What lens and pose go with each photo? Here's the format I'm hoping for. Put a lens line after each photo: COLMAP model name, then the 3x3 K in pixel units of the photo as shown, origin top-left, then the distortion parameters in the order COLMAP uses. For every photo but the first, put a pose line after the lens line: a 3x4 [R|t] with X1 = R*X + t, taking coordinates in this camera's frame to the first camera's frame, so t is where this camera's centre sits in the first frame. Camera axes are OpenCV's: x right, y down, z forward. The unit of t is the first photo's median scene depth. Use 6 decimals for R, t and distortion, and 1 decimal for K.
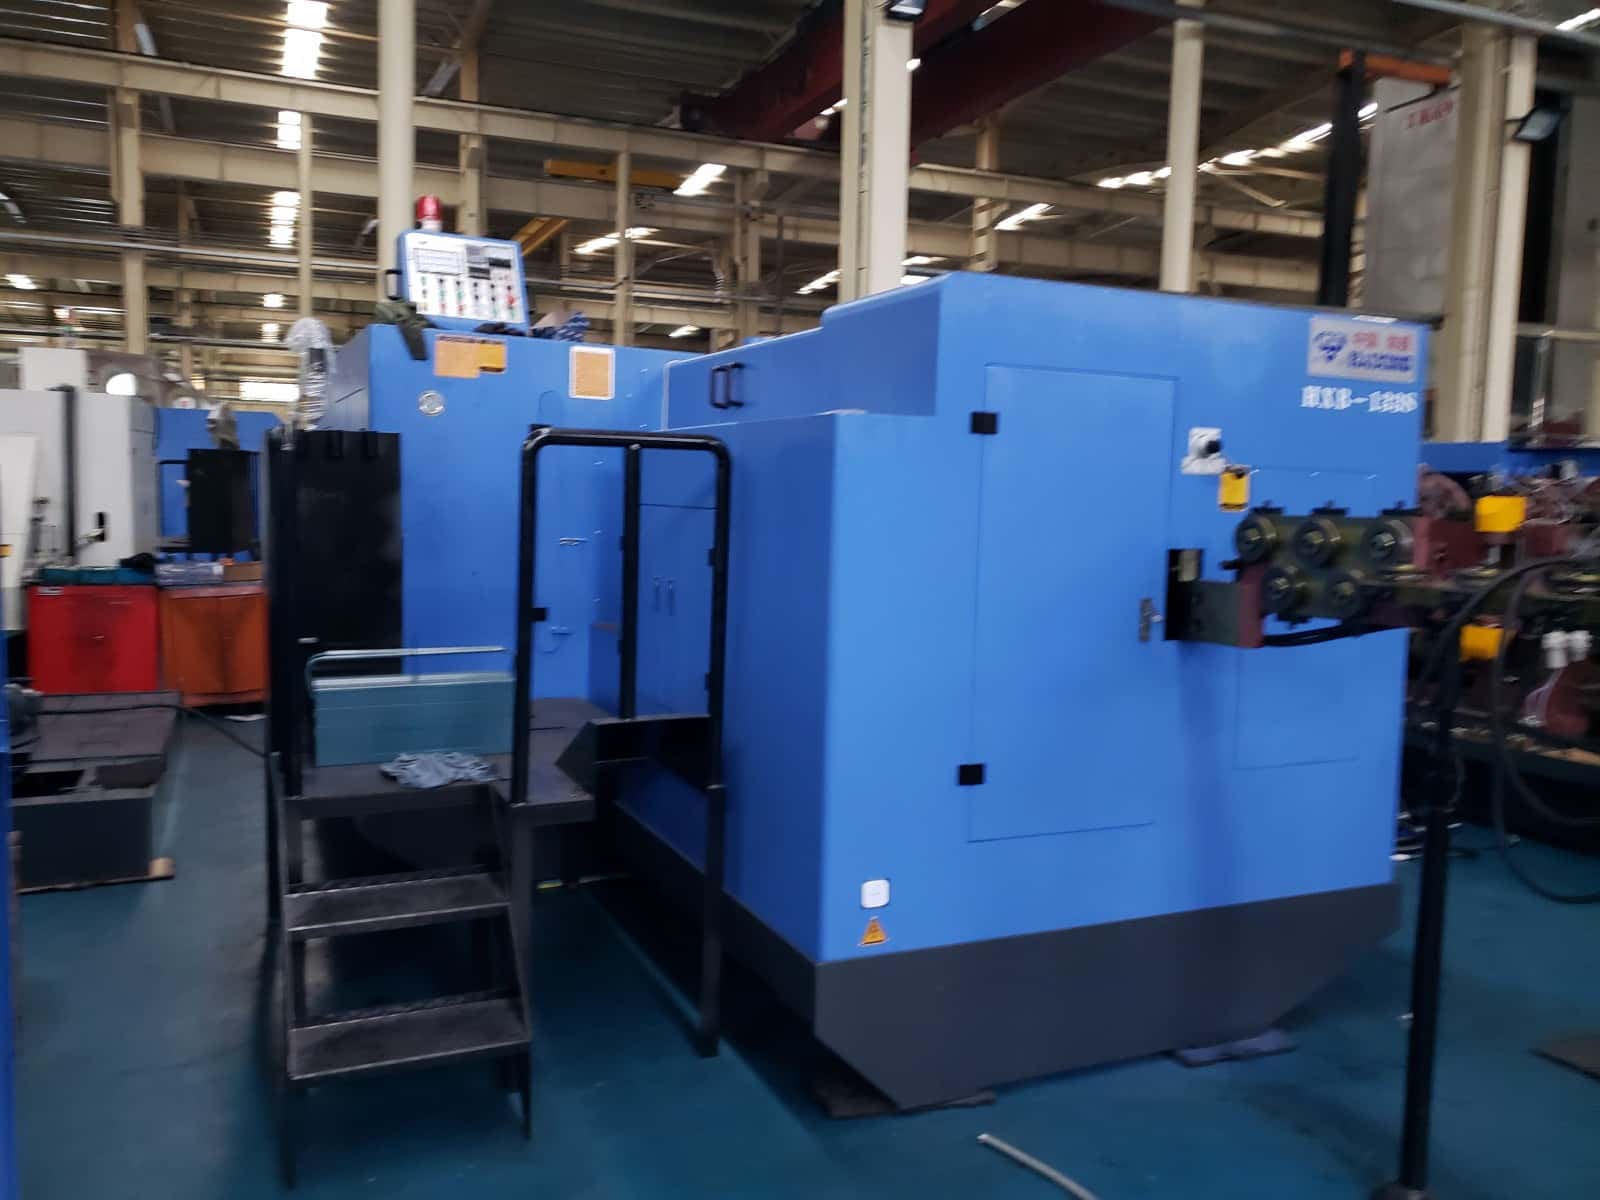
lens RADIAL K [[1220.8, 0, 794.2], [0, 1220.8, 582.8], [0, 0, 1]] dist [0.025726, 0.002702]
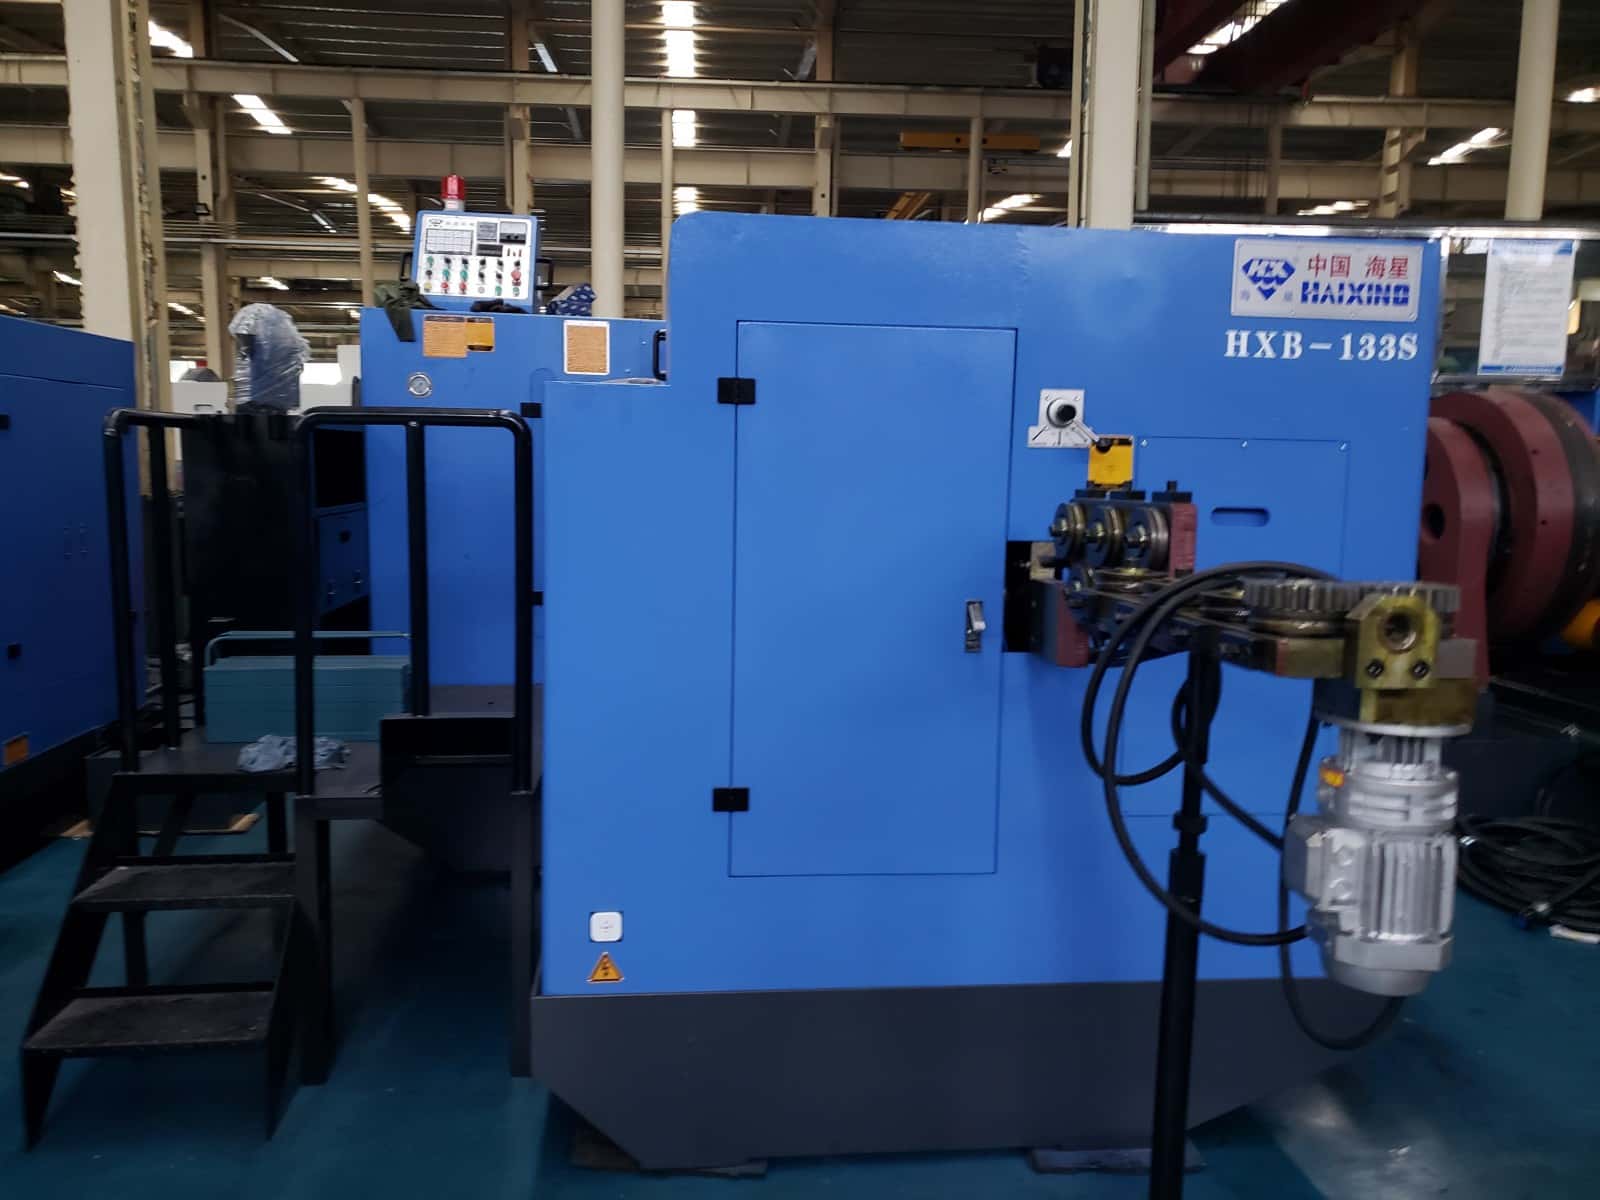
lens RADIAL K [[1239.9, 0, 800.0], [0, 1239.9, 600.0], [0, 0, 1]] dist [0.015546, 0.006700]
pose [[0.949648, 0.025640, -0.312269, 0.296938], [-0.016285, 0.999338, 0.032528, -0.008404], [0.312896, -0.025805, 0.949437, 0.121412]]
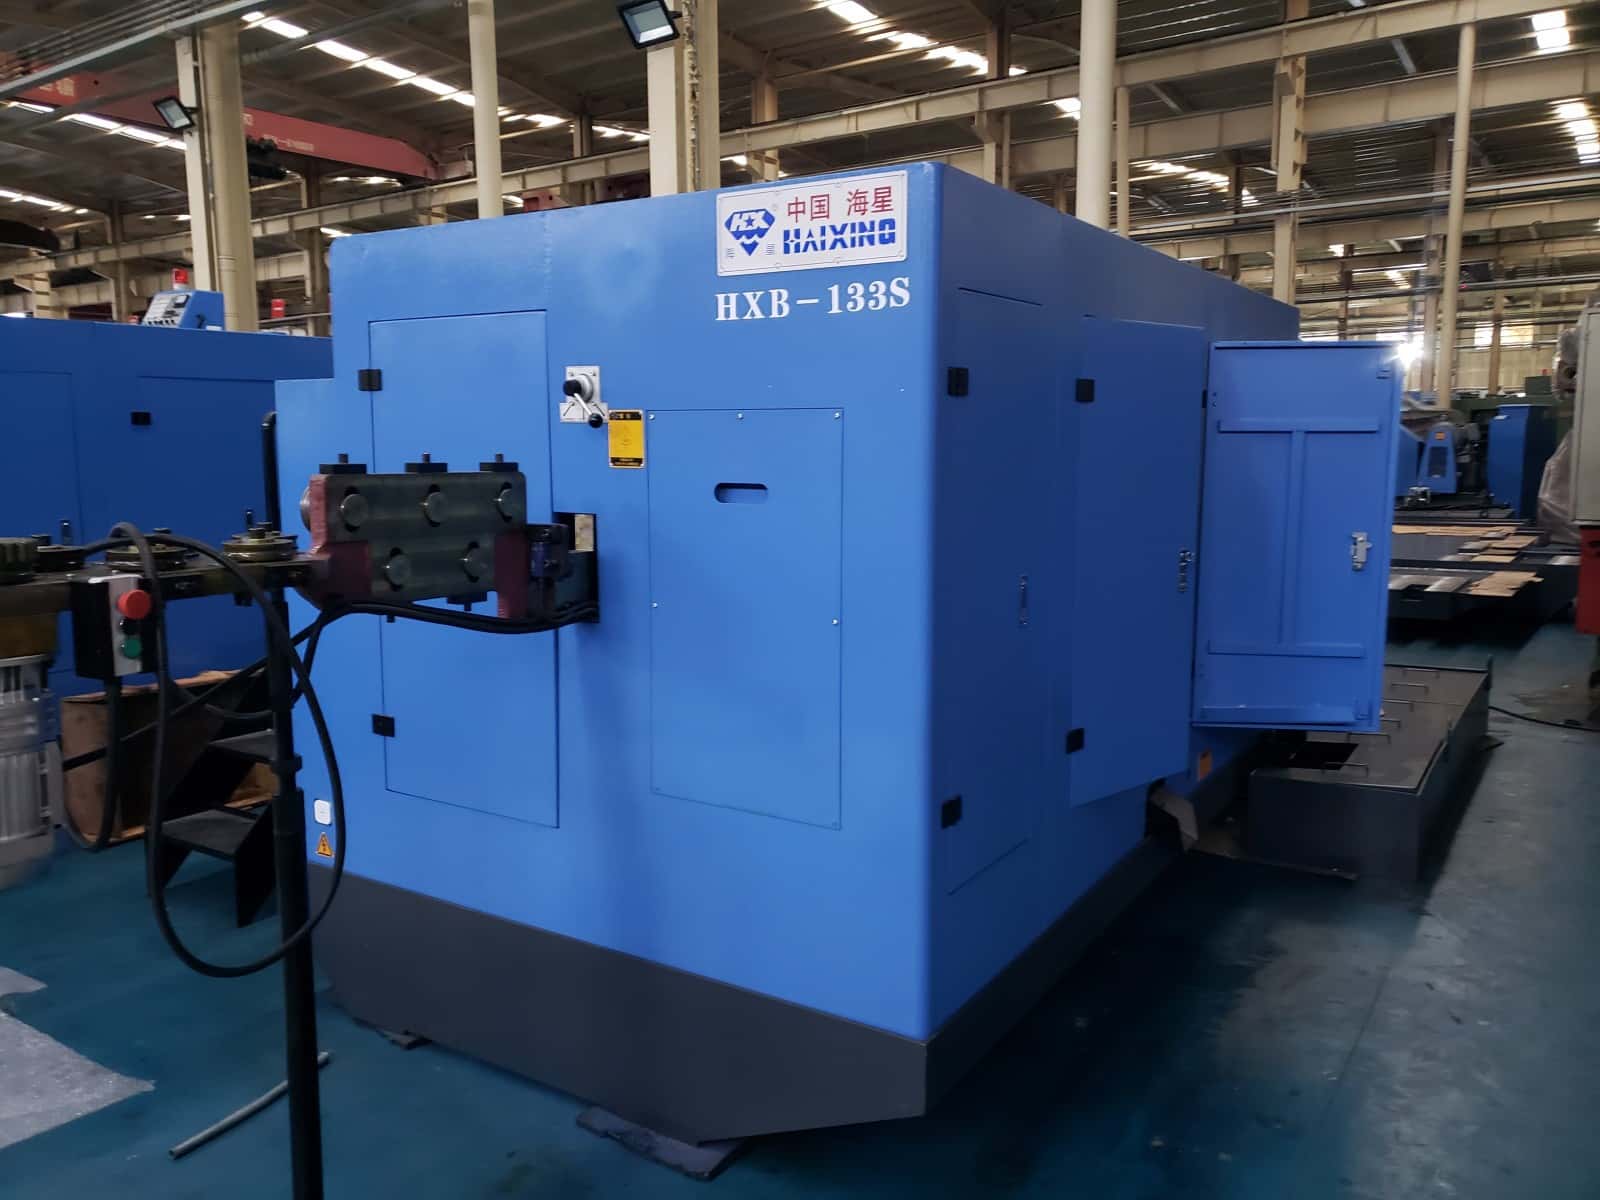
lens RADIAL K [[1224.2, 0, 800.0], [0, 1224.2, 600.0], [0, 0, 1]] dist [0.041781, -0.007525]
pose [[0.548134, 0.085722, -0.831986, 0.768150], [-0.044549, 0.996314, 0.073303, -0.025828], [0.835203, -0.003116, 0.549933, 0.466676]]
